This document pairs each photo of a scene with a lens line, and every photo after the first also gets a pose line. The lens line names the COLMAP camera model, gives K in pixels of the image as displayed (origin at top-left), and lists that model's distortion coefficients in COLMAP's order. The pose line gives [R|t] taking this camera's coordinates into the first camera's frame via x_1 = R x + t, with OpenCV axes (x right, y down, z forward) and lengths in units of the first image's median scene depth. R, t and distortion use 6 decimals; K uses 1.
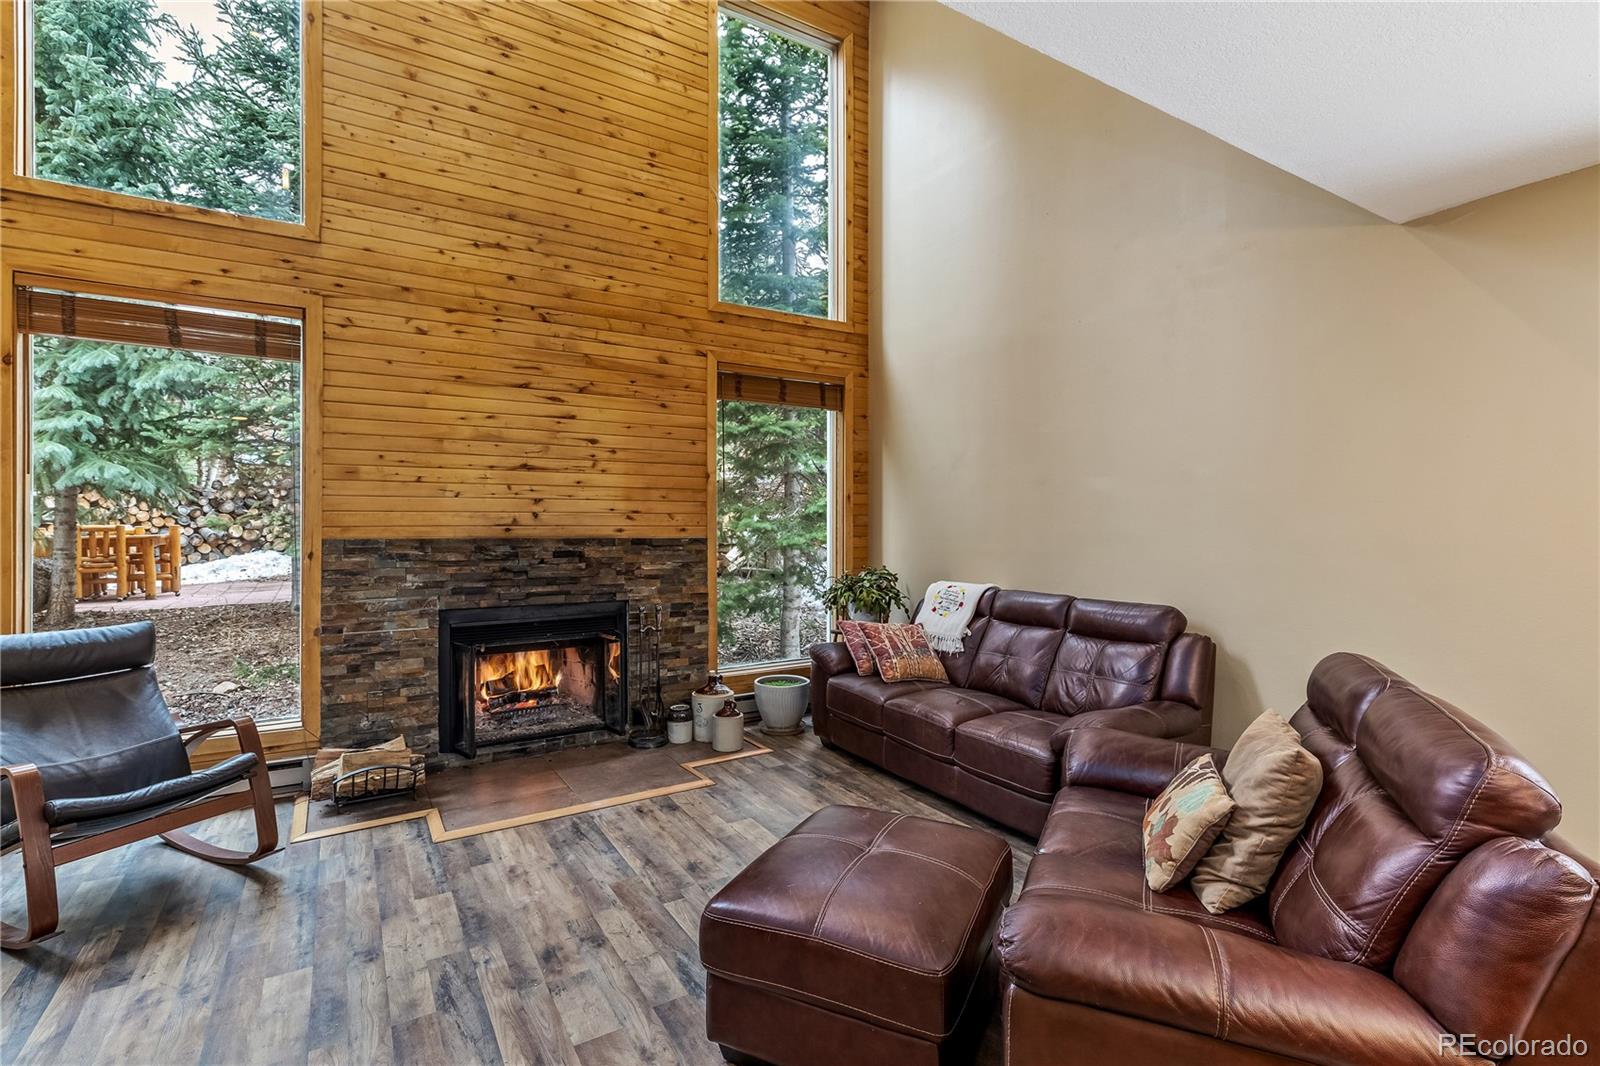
lens RADIAL K [[744.0, 0, 807.9], [0, 744.0, 522.8], [0, 0, 1]] dist [-0.000276, 0.000288]
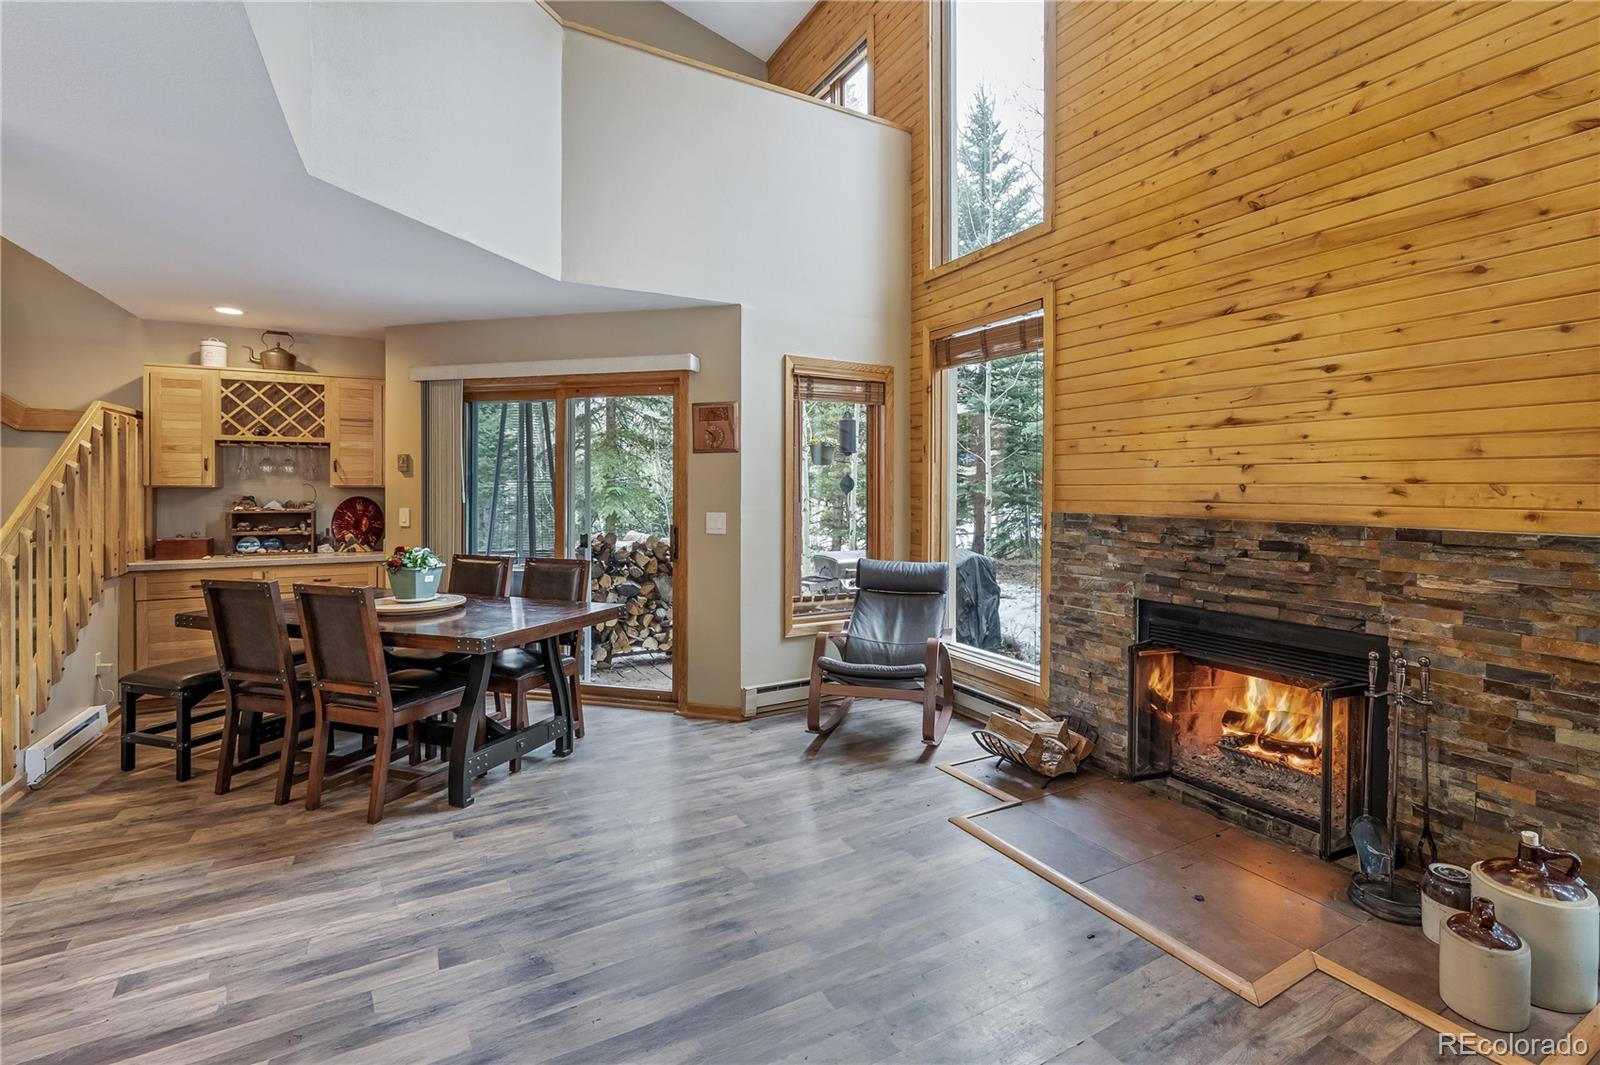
lens RADIAL K [[745.1, 0, 845.4], [0, 745.1, 490.6], [0, 0, 1]] dist [0.001277, 0.000724]
pose [[-0.030748, 0.000712, -0.999527, 0.362969], [-0.002378, 0.999997, 0.000786, -0.007630], [0.999524, 0.002401, -0.030746, 0.650061]]
